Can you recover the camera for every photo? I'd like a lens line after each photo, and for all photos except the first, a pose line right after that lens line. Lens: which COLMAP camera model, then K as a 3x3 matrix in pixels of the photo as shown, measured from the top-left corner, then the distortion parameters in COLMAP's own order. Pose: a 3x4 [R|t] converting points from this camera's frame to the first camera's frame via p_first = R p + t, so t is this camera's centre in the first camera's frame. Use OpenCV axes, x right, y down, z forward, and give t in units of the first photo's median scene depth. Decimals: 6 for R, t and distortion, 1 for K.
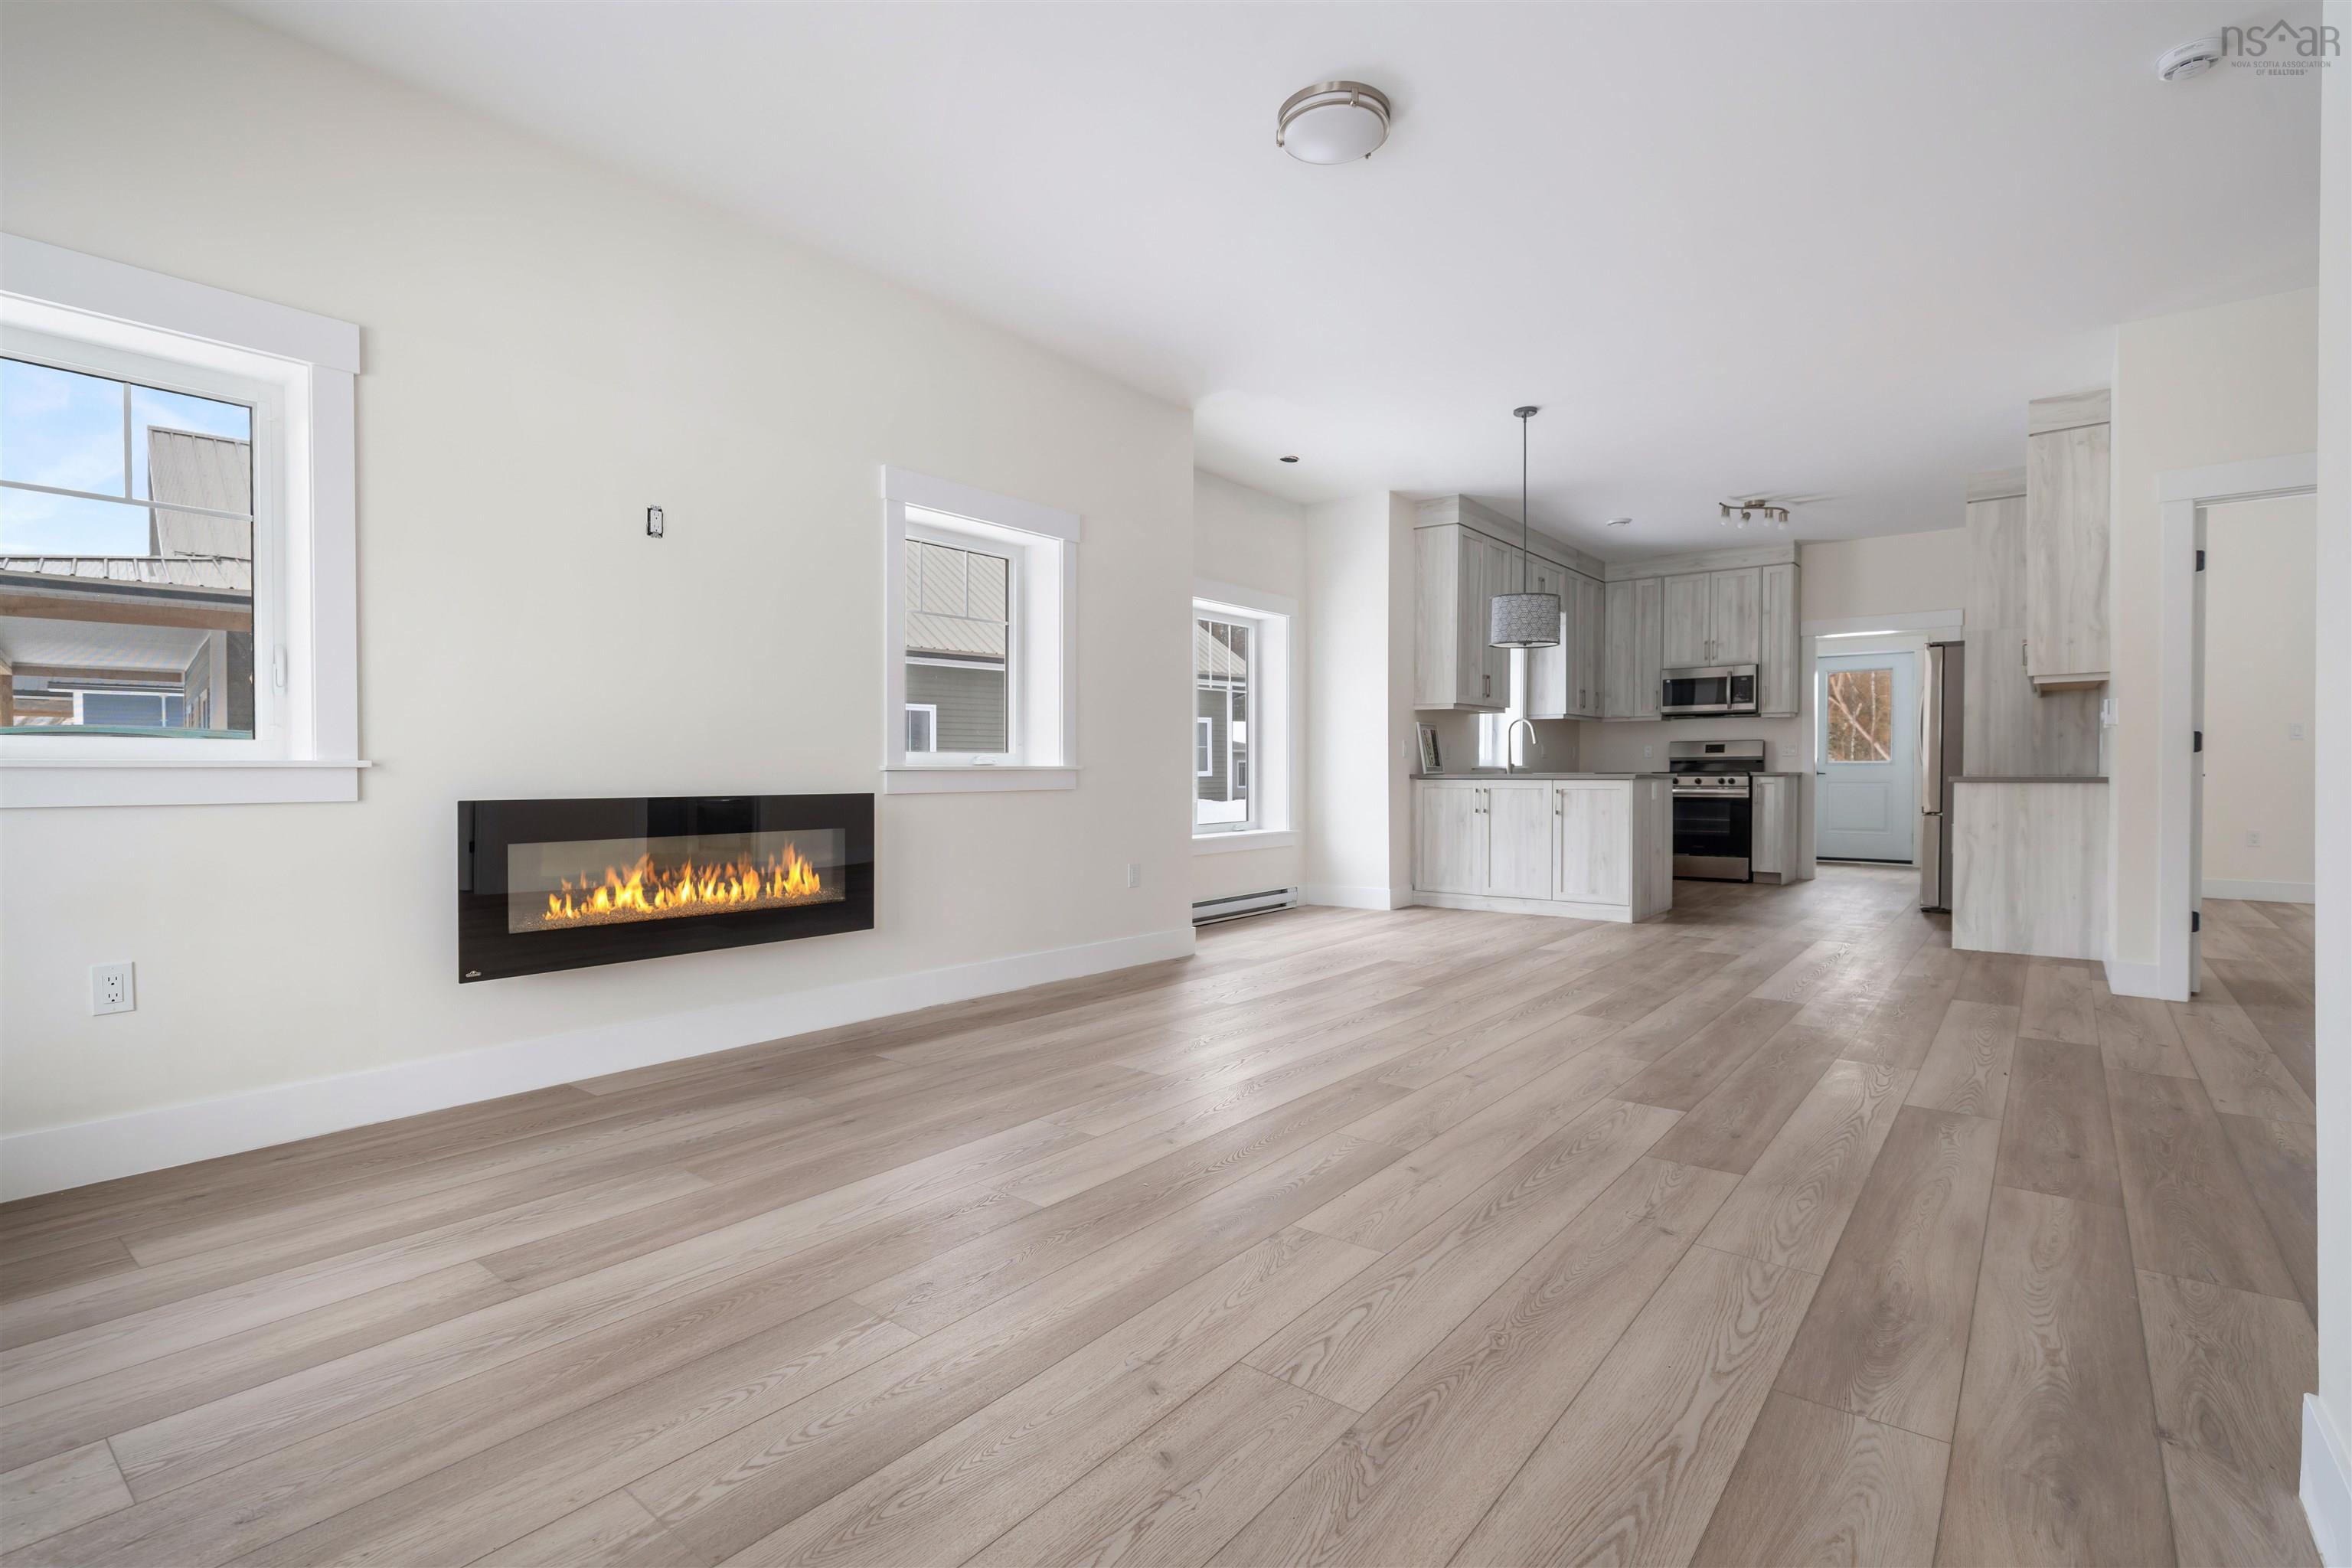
lens RADIAL K [[1146.1, 0, 1179.3], [0, 1146.1, 795.5], [0, 0, 1]] dist [0.014409, 0.000469]
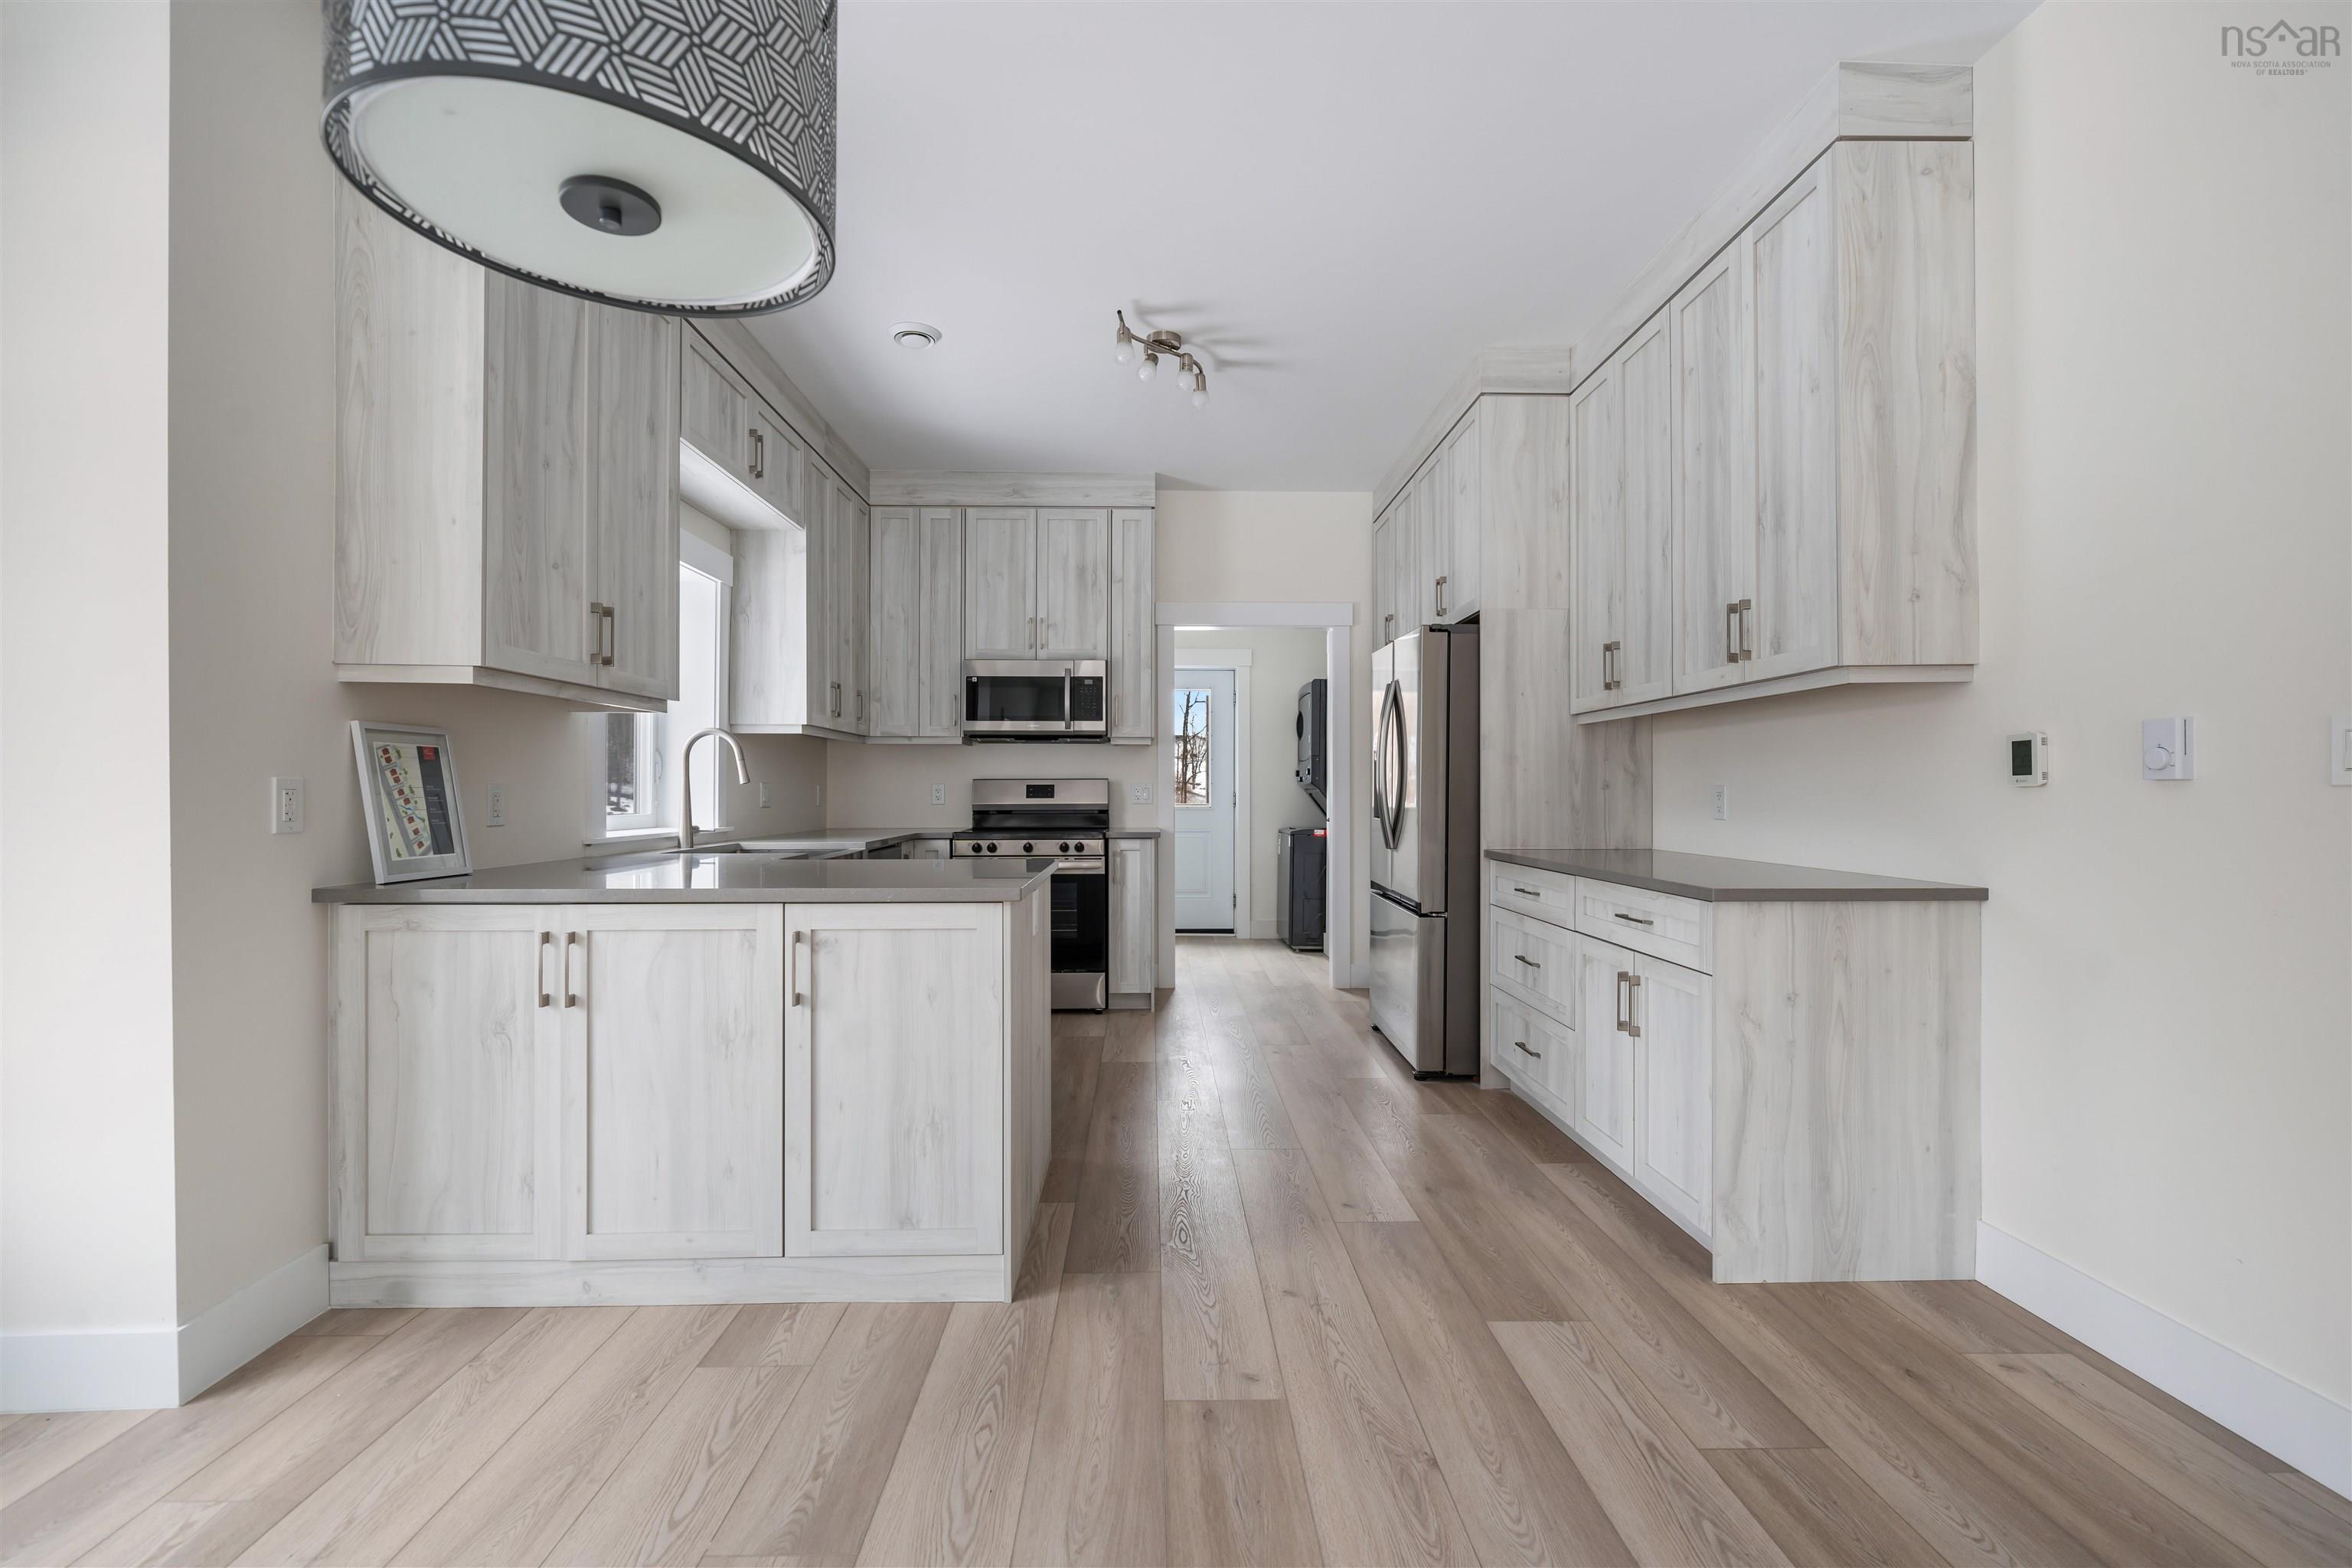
lens RADIAL K [[1031.5, 0, 1168.1], [0, 1031.5, 792.4], [0, 0, 1]] dist [-0.007188, -0.000603]
pose [[0.780657, 0.002270, 0.624955, 0.214622], [0.010613, 0.999801, -0.016888, -0.038555], [-0.624869, 0.019816, 0.780478, 0.663016]]
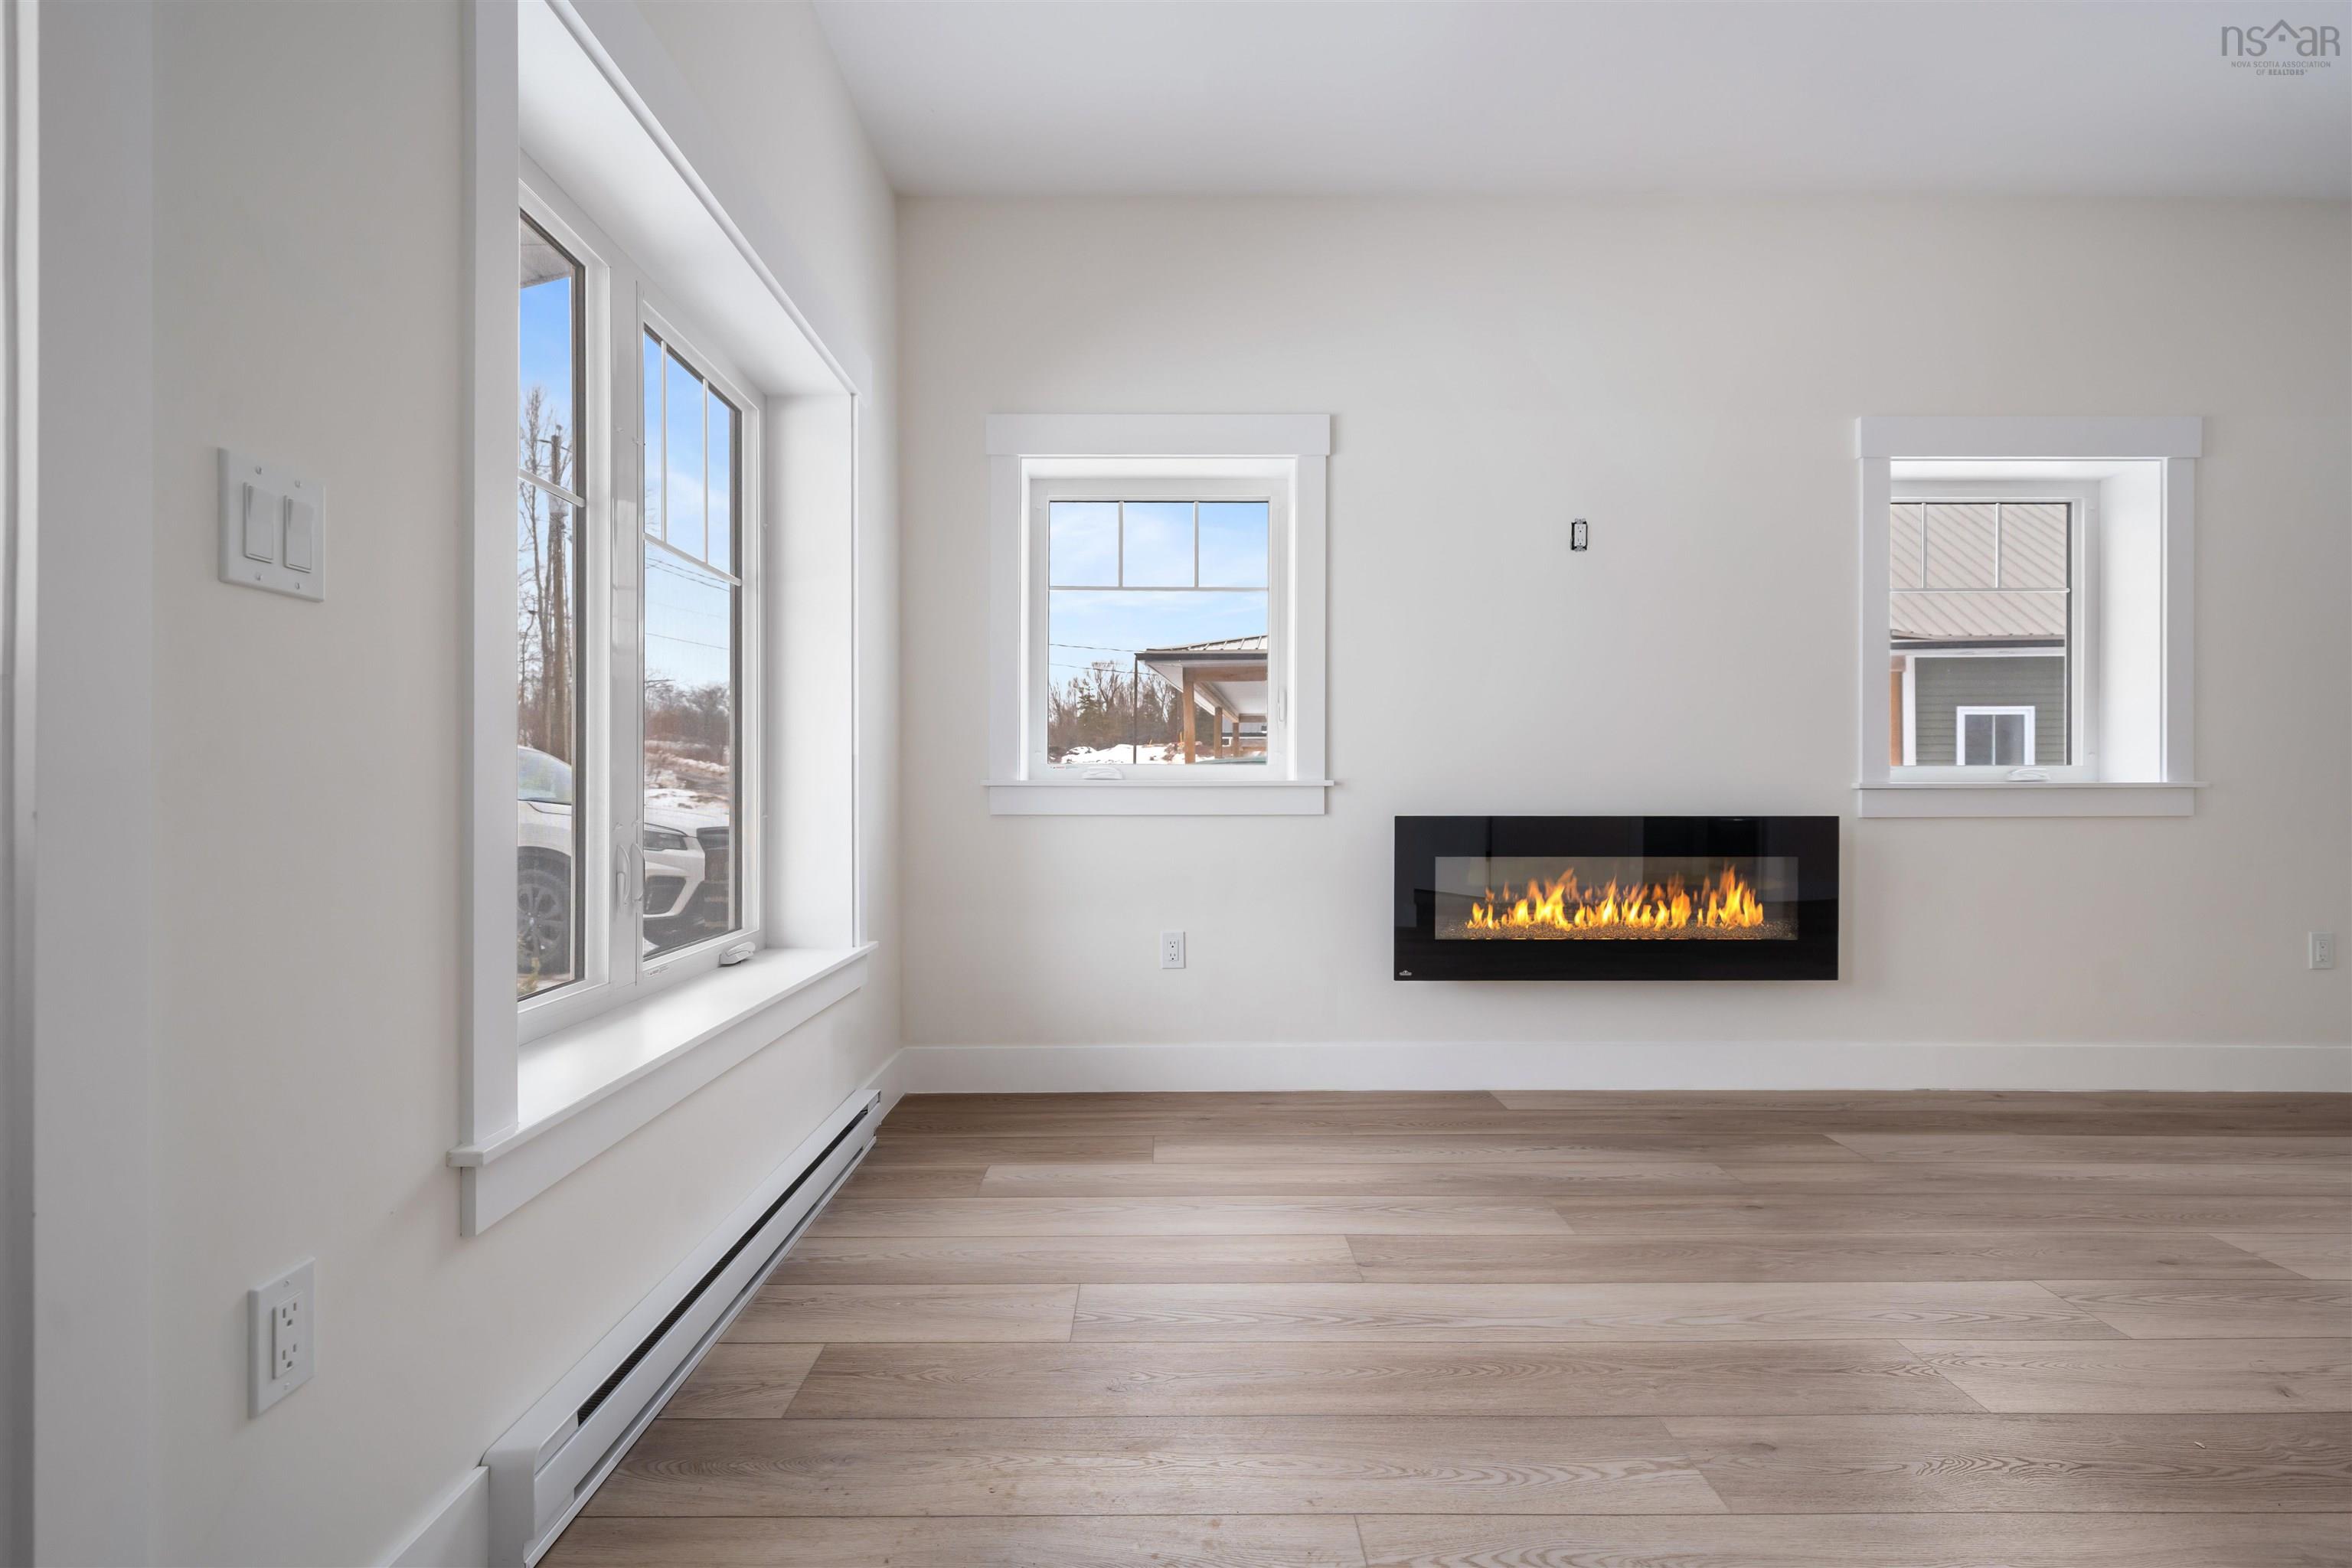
lens RADIAL K [[1146.1, 0, 1169.4], [0, 1146.1, 786.9], [0, 0, 1]] dist [0.014409, 0.000469]
pose [[0.626592, -0.001371, -0.779346, 0.089199], [-0.017244, 0.999729, -0.015622, -0.001905], [0.779156, 0.023228, 0.626399, 0.117178]]
